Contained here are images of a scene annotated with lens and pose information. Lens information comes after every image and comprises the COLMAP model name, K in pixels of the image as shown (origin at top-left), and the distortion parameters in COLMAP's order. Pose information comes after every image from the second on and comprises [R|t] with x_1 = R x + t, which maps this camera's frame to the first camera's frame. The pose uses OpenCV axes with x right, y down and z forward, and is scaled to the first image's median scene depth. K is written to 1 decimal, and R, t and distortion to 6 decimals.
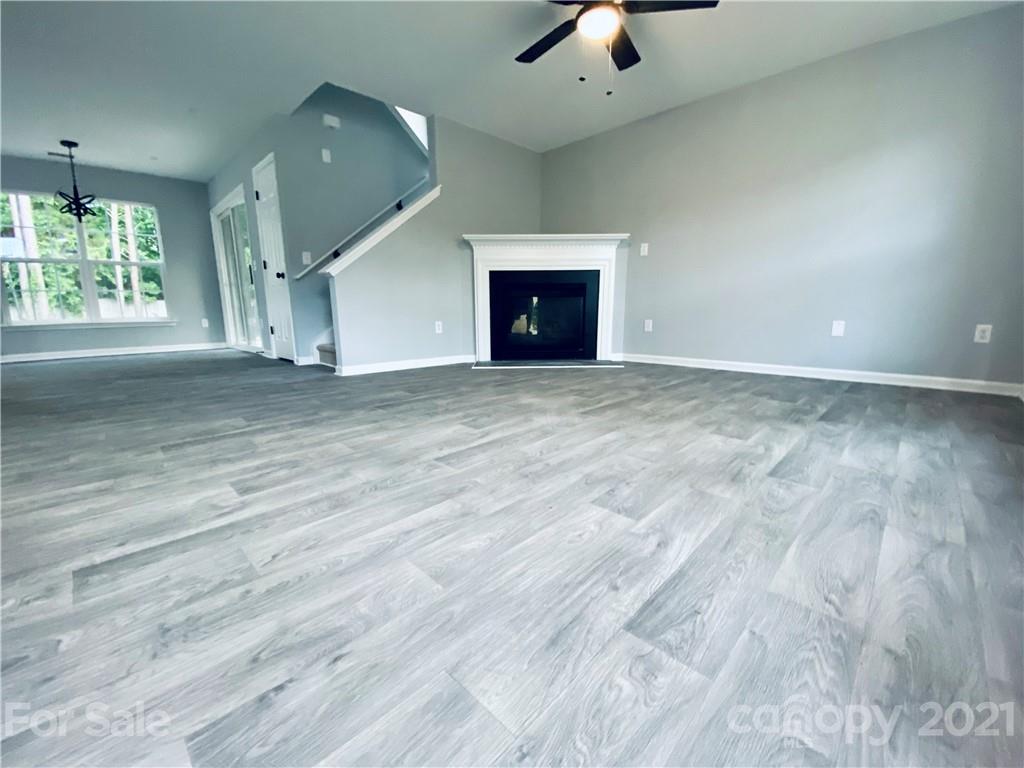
lens RADIAL K [[417.8, 0, 516.9], [0, 417.8, 383.5], [0, 0, 1]] dist [0.002758, 0.000030]
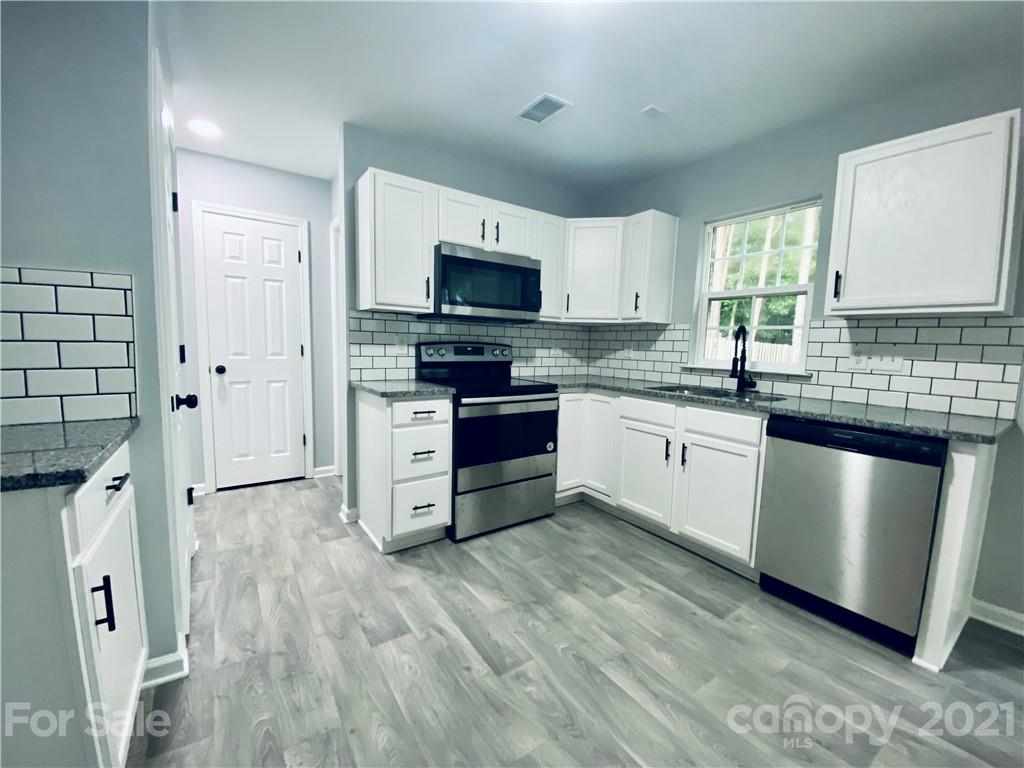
lens RADIAL K [[417.8, 0, 515.8], [0, 417.8, 386.1], [0, 0, 1]] dist [0.002758, 0.000030]
pose [[0.193501, -0.083617, 0.977530, -1.150796], [0.156111, 0.986291, 0.053465, -0.529842], [-0.968600, 0.142258, 0.203902, 0.802641]]
